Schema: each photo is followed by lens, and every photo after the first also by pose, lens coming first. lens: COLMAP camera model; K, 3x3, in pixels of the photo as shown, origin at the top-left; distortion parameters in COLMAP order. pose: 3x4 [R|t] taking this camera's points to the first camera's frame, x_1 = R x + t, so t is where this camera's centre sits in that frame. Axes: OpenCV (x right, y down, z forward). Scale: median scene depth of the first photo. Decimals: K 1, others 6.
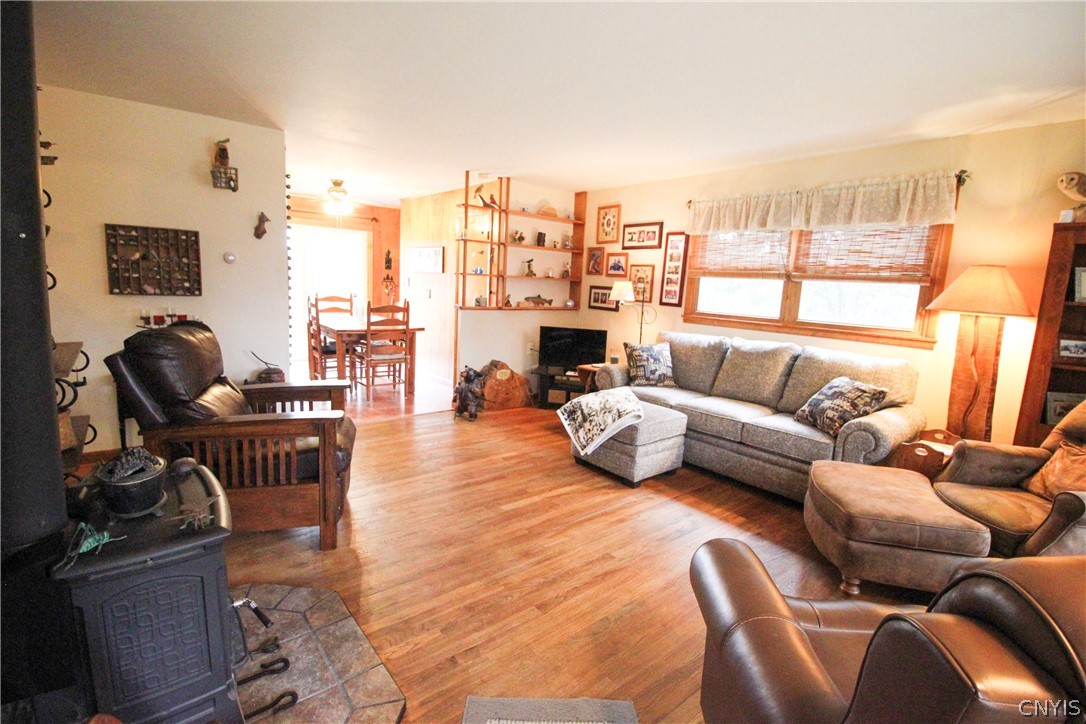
lens RADIAL K [[525.6, 0, 547.3], [0, 525.6, 362.7], [0, 0, 1]] dist [-0.014371, -0.002155]
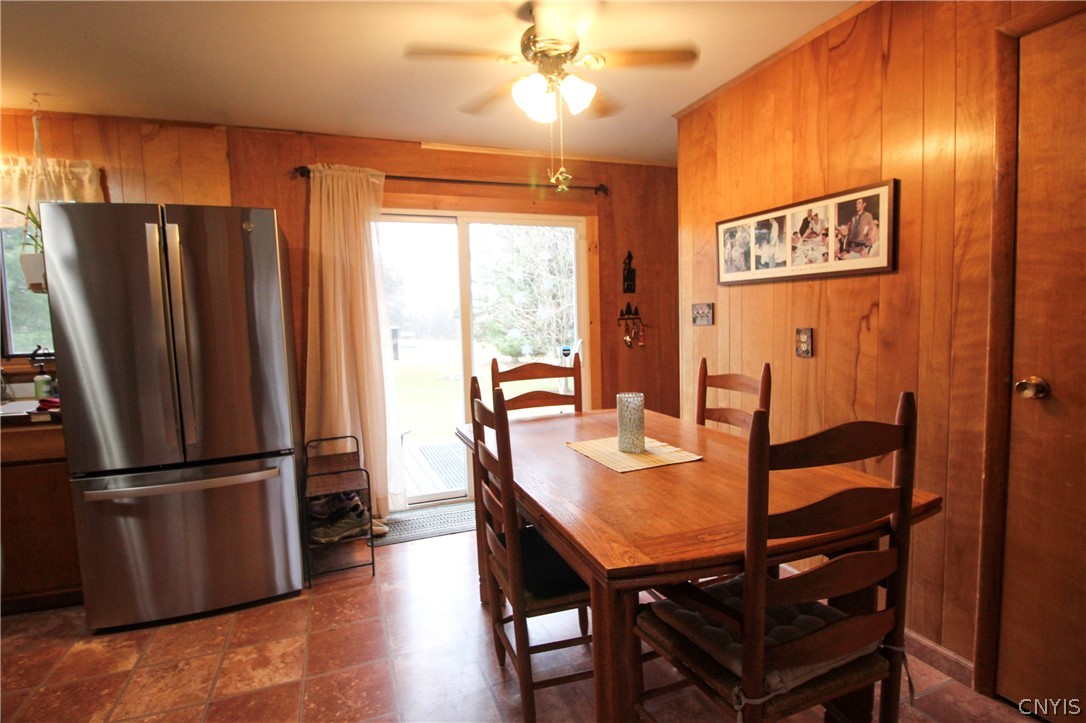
lens RADIAL K [[525.6, 0, 539.5], [0, 525.6, 360.1], [0, 0, 1]] dist [-0.014371, -0.002155]
pose [[0.951730, -0.048468, -0.303086, -0.246079], [0.026168, 0.996671, -0.077213, -0.085367], [0.305819, 0.065554, 0.949830, 0.543466]]
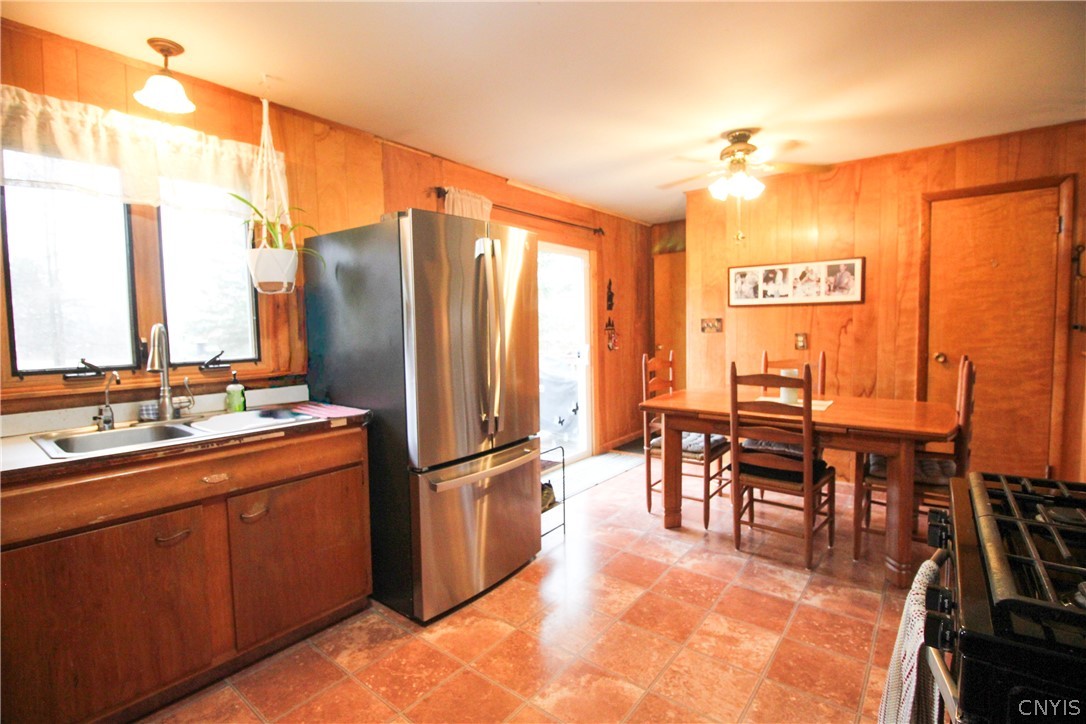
lens RADIAL K [[493.9, 0, 542.0], [0, 493.9, 357.2], [0, 0, 1]] dist [-0.003085, -0.000418]
pose [[0.972729, -0.079843, 0.217770, -0.530093], [0.098530, 0.992202, -0.076334, -0.086483], [-0.209977, 0.095709, 0.973010, 0.455859]]
